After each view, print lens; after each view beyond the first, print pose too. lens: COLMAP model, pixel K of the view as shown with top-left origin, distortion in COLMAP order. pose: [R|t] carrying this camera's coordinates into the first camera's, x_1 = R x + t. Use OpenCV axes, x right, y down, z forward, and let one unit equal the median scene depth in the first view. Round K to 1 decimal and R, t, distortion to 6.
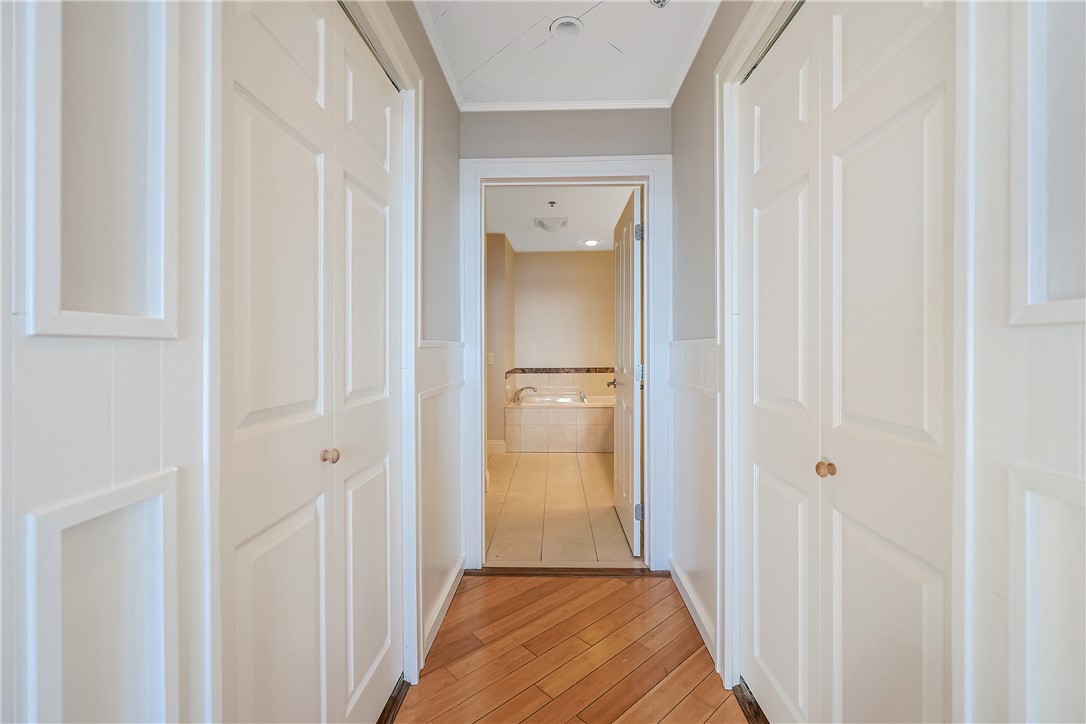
lens RADIAL K [[461.7, 0, 544.4], [0, 461.7, 357.1], [0, 0, 1]] dist [-0.002554, 0.000328]
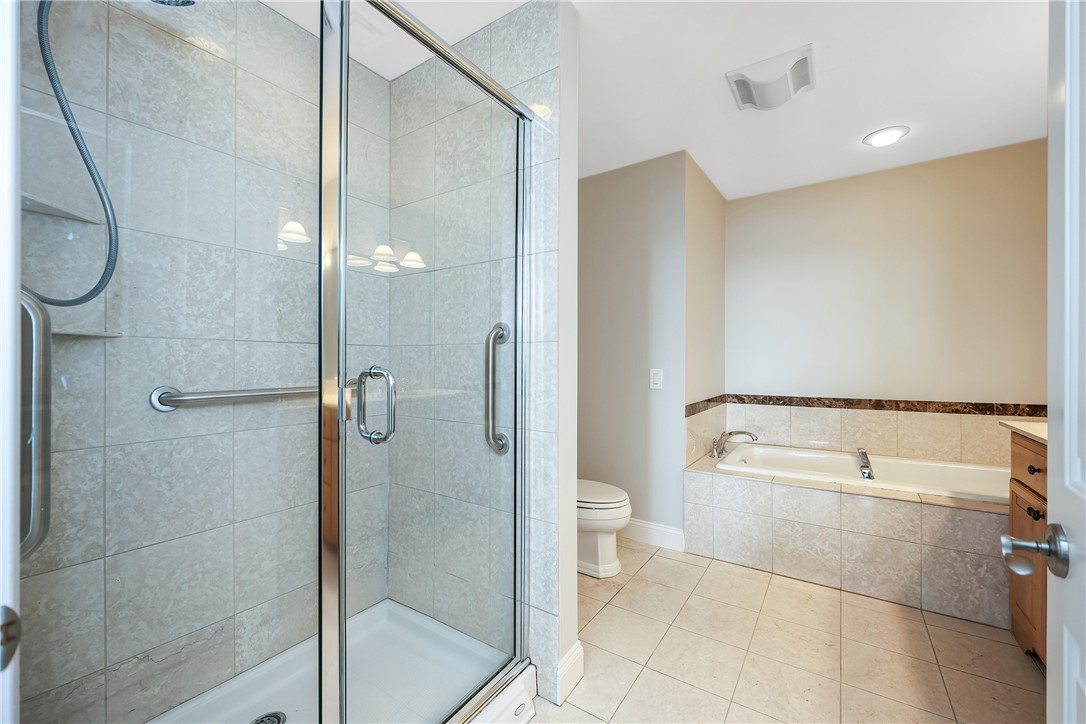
lens RADIAL K [[461.7, 0, 535.1], [0, 461.7, 363.8], [0, 0, 1]] dist [-0.002554, 0.000328]
pose [[0.846900, 0.002950, -0.531744, 0.046044], [-0.009522, 0.999908, -0.009618, -0.007022], [0.531667, 0.013209, 0.846851, 0.382348]]
